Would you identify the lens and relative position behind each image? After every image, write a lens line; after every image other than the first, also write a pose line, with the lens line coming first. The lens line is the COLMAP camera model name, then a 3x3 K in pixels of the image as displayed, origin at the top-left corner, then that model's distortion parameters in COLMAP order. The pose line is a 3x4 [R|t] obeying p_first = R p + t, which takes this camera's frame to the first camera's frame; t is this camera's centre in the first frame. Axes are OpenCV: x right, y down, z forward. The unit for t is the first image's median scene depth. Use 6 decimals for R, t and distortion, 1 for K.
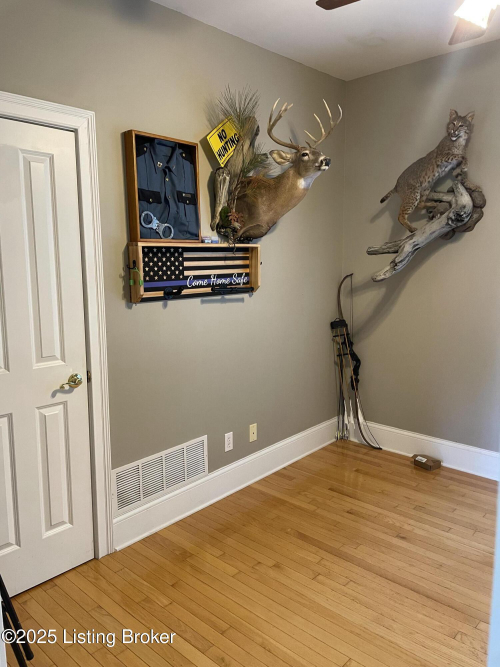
lens RADIAL K [[504.2, 0, 247.6], [0, 504.2, 331.4], [0, 0, 1]] dist [0.098021, -0.124659]
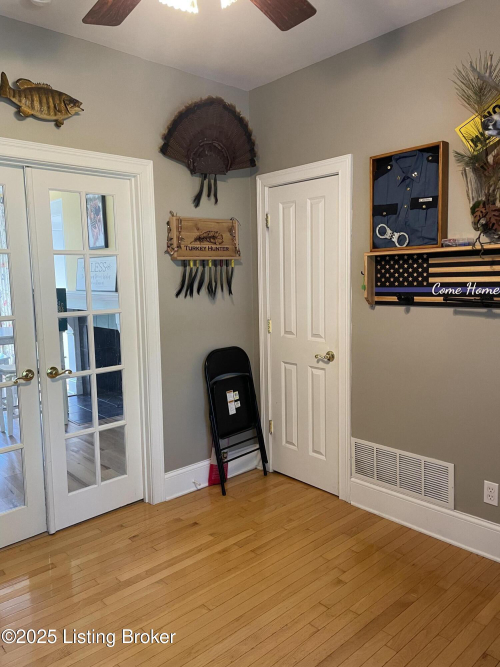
lens RADIAL K [[504.2, 0, 247.6], [0, 504.2, 331.4], [0, 0, 1]] dist [0.098021, -0.124659]
pose [[-0.087775, 0.127519, -0.987945, 0.884598], [-0.117524, 0.983520, 0.137389, -0.113374], [0.989183, 0.128166, -0.071342, 0.753650]]
